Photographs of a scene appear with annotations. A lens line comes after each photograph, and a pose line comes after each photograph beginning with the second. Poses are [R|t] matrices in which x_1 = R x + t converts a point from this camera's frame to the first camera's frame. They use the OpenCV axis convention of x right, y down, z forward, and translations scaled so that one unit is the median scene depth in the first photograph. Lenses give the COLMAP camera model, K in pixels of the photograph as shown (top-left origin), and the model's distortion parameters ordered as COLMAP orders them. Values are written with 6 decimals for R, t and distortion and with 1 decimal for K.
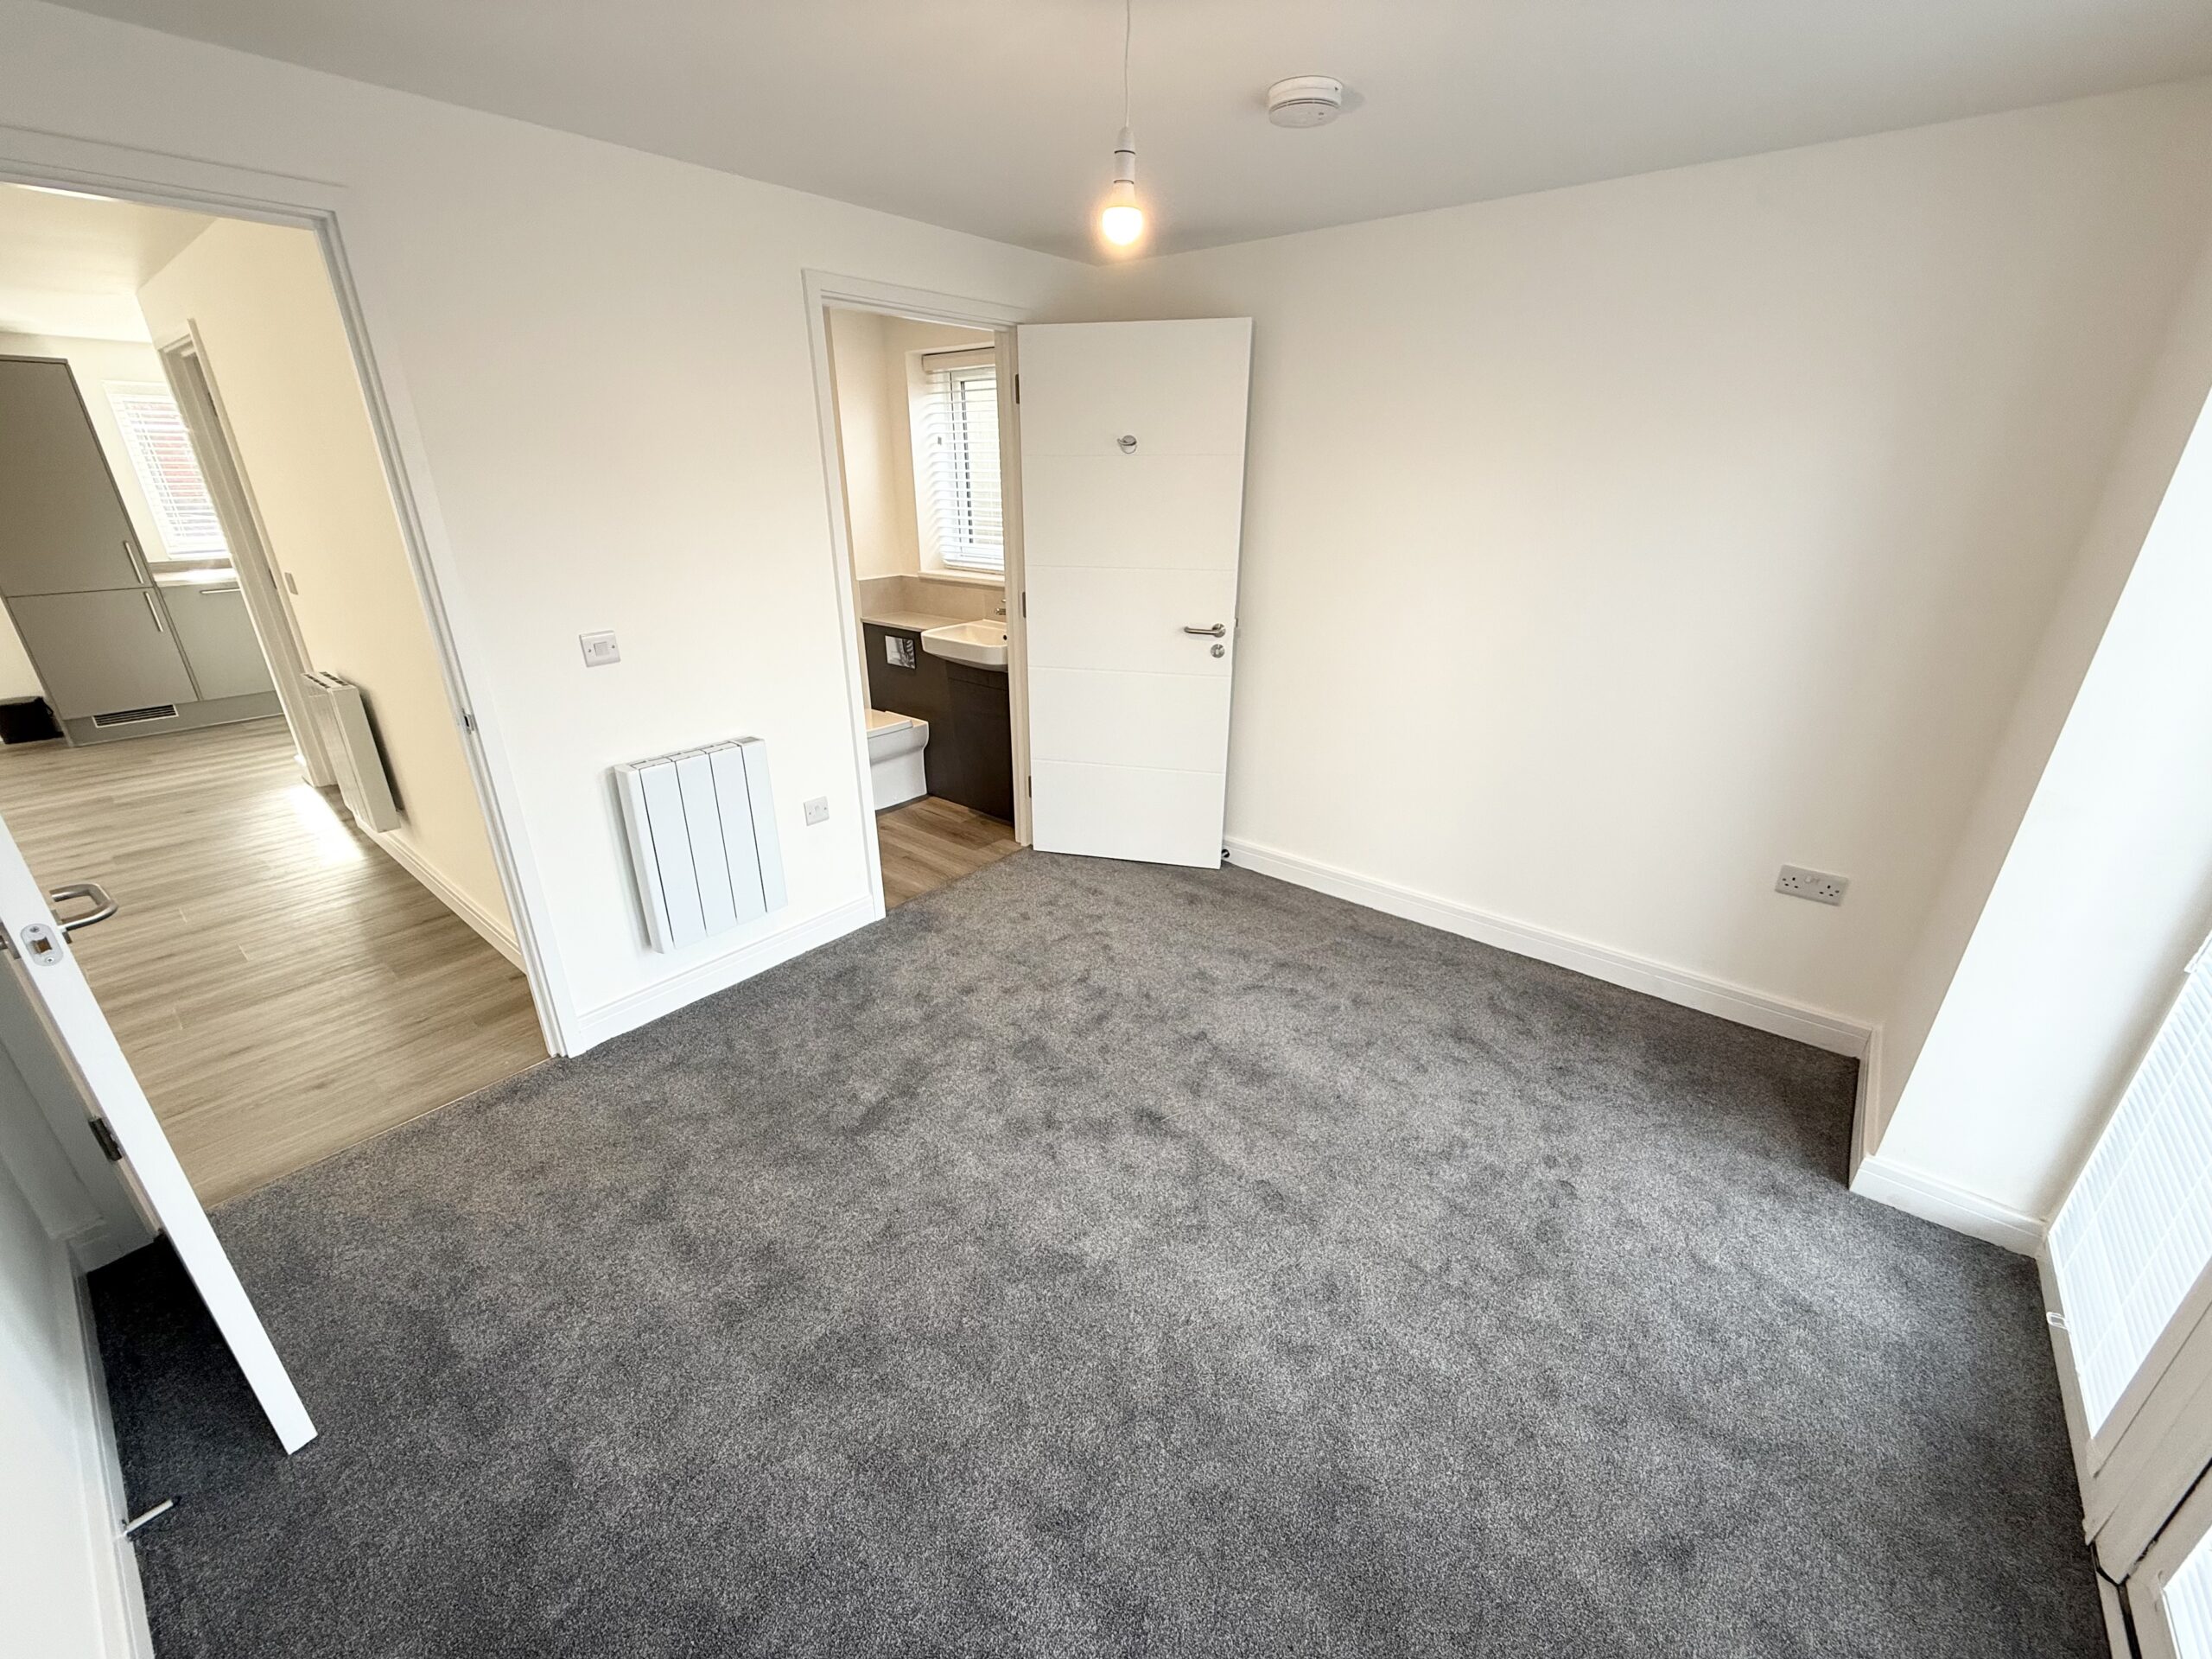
lens RADIAL K [[879.7, 0, 1107.0], [0, 879.7, 834.5], [0, 0, 1]] dist [-0.000183, -0.000027]
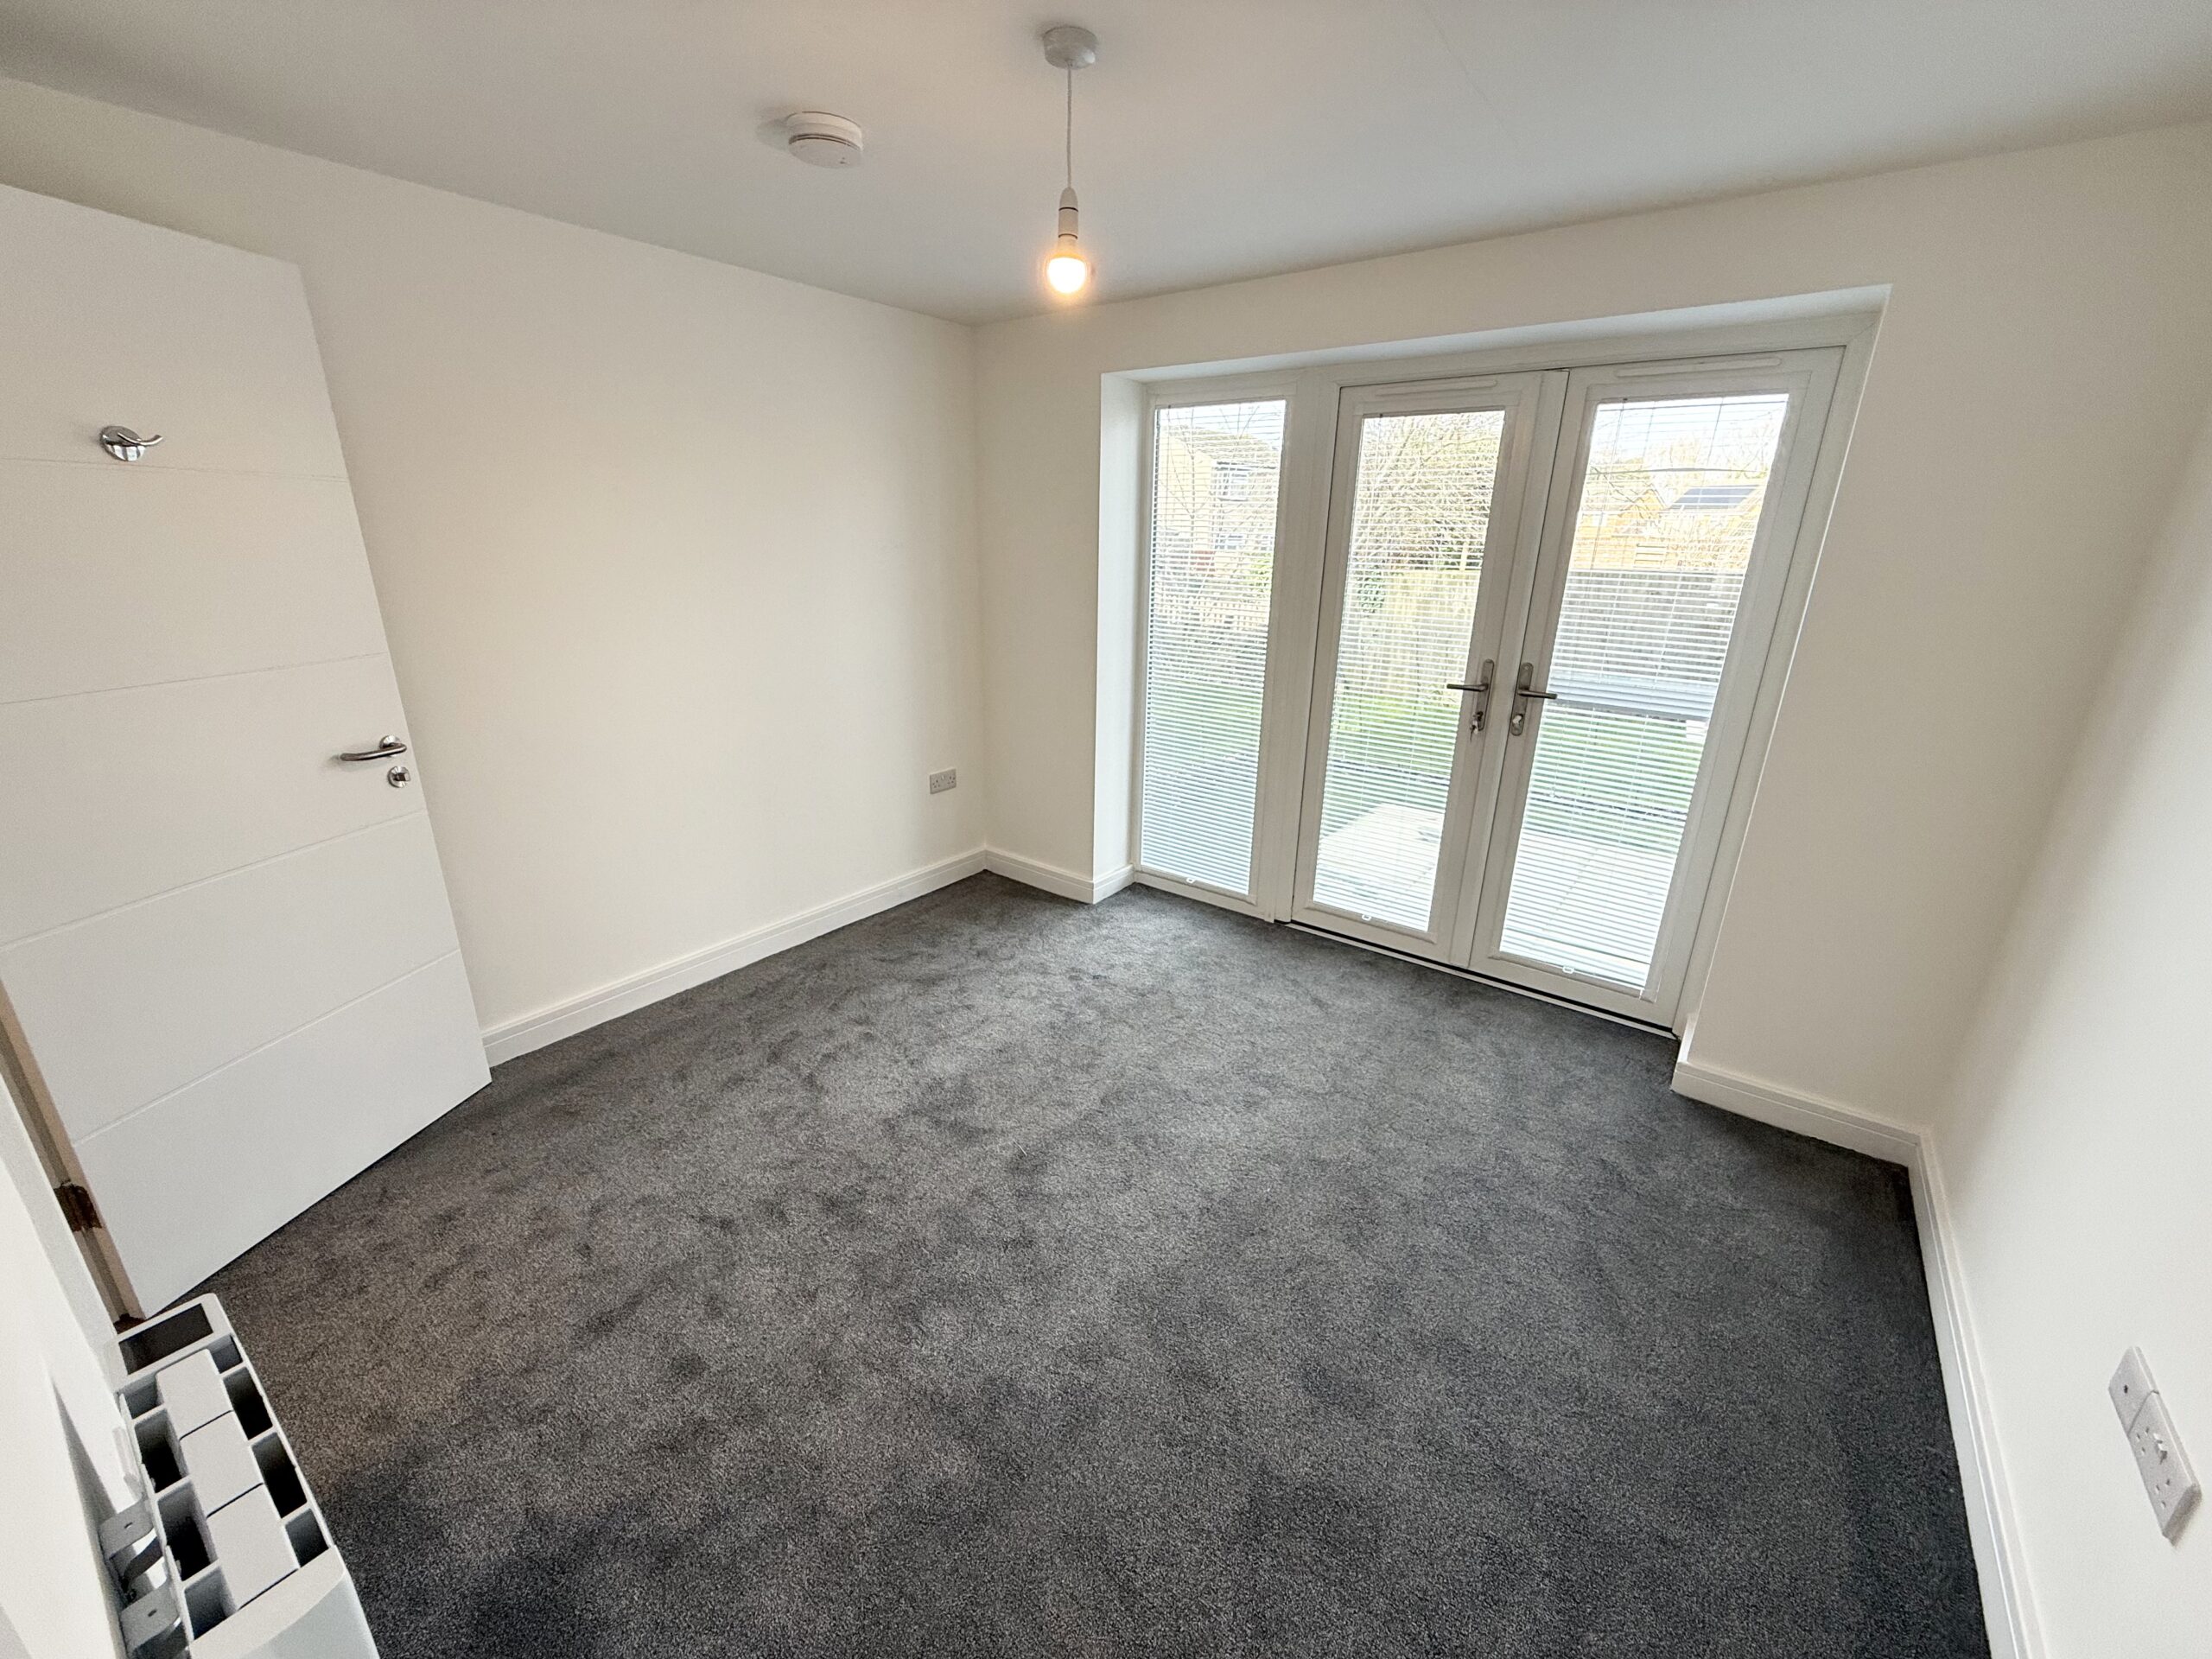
lens RADIAL K [[879.7, 0, 1103.6], [0, 879.7, 826.2], [0, 0, 1]] dist [-0.000183, -0.000027]
pose [[-0.045125, -0.319105, 0.946644, -0.619241], [0.370246, 0.874782, 0.312530, -0.223380], [-0.927837, 0.364594, 0.078673, 0.576571]]
